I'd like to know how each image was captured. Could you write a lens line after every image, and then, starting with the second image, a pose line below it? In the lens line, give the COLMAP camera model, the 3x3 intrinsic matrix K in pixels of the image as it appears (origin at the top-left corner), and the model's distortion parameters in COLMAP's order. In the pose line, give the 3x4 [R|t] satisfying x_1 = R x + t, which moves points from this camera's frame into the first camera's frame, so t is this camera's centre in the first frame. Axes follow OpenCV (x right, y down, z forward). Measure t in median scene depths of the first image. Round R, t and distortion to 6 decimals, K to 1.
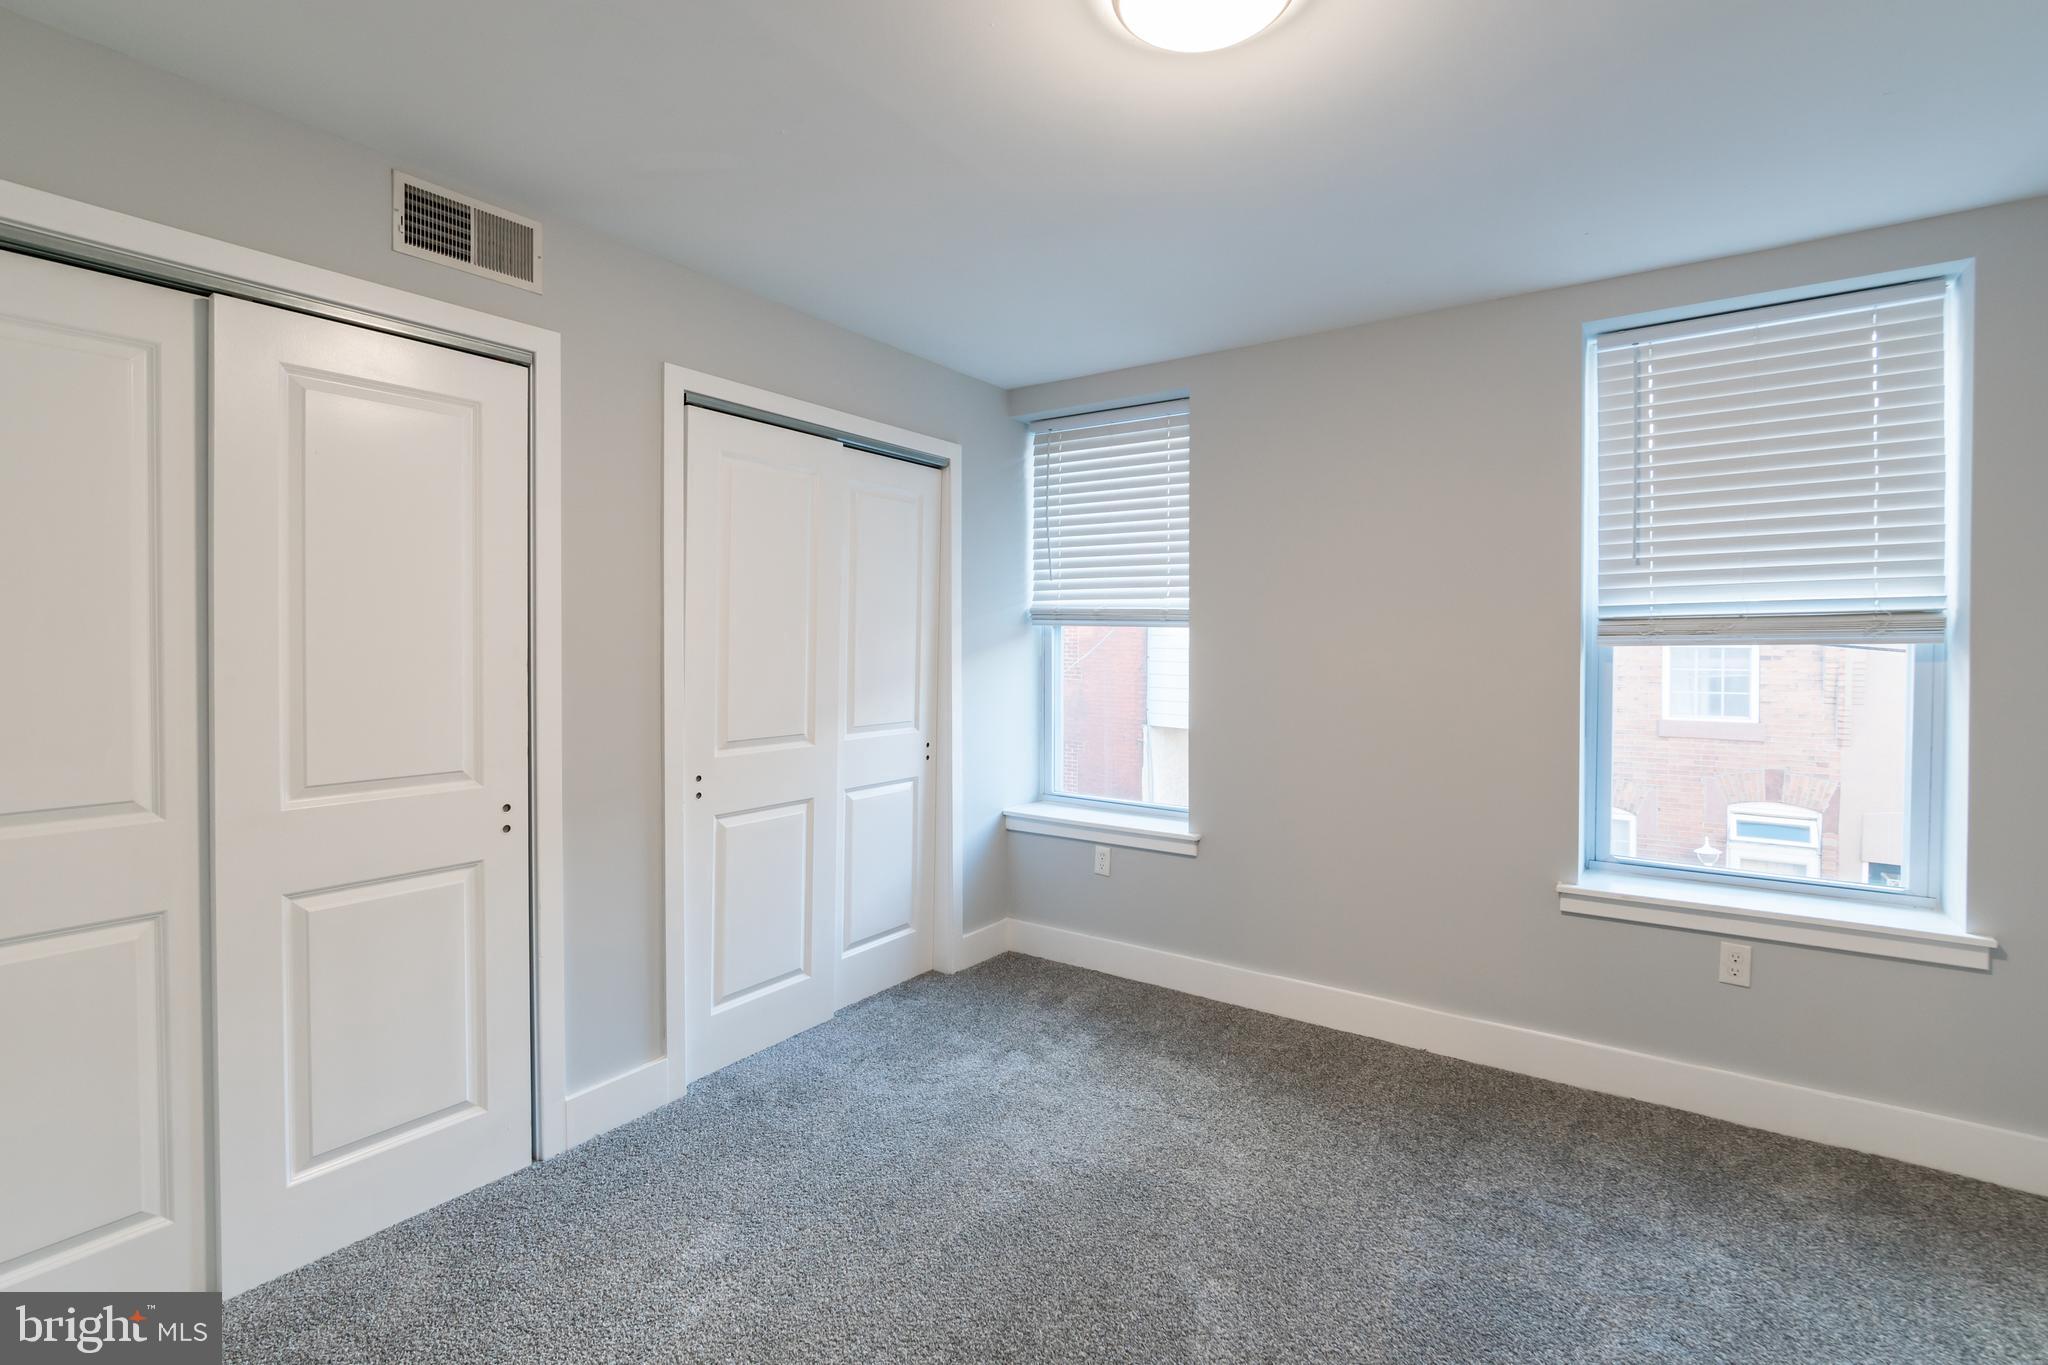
lens RADIAL K [[913.7, 0, 1020.9], [0, 913.7, 653.3], [0, 0, 1]] dist [-0.020135, 0.002656]
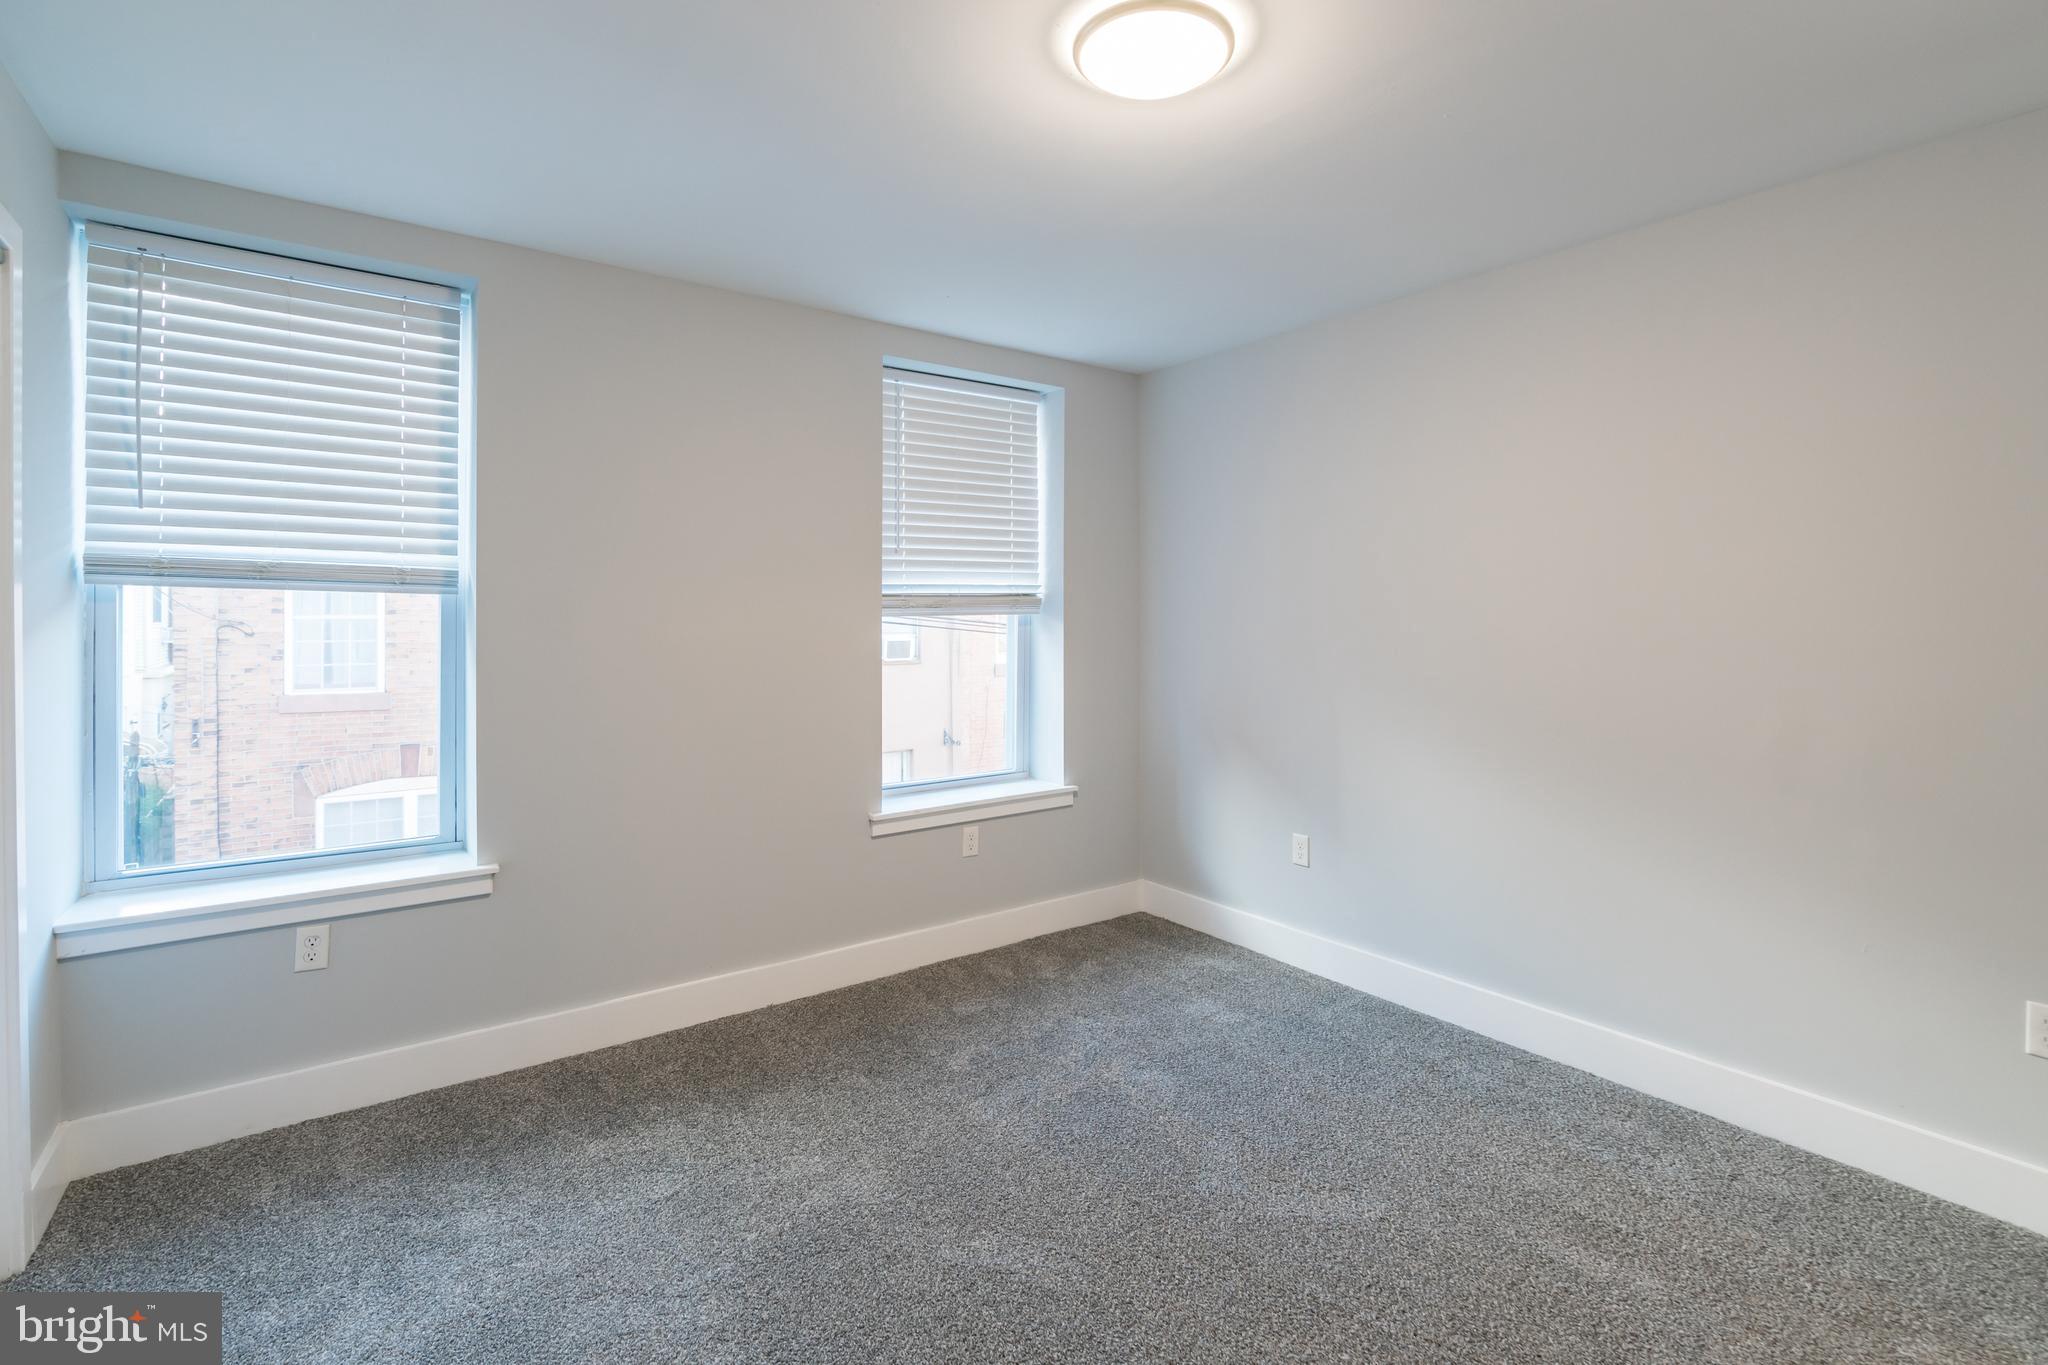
lens RADIAL K [[913.7, 0, 1046.5], [0, 913.7, 620.6], [0, 0, 1]] dist [-0.020135, 0.002656]
pose [[0.312176, -0.005728, 0.950007, -0.472842], [0.013696, 0.999905, 0.001529, -0.001352], [-0.949925, 0.012534, 0.312225, 0.392509]]
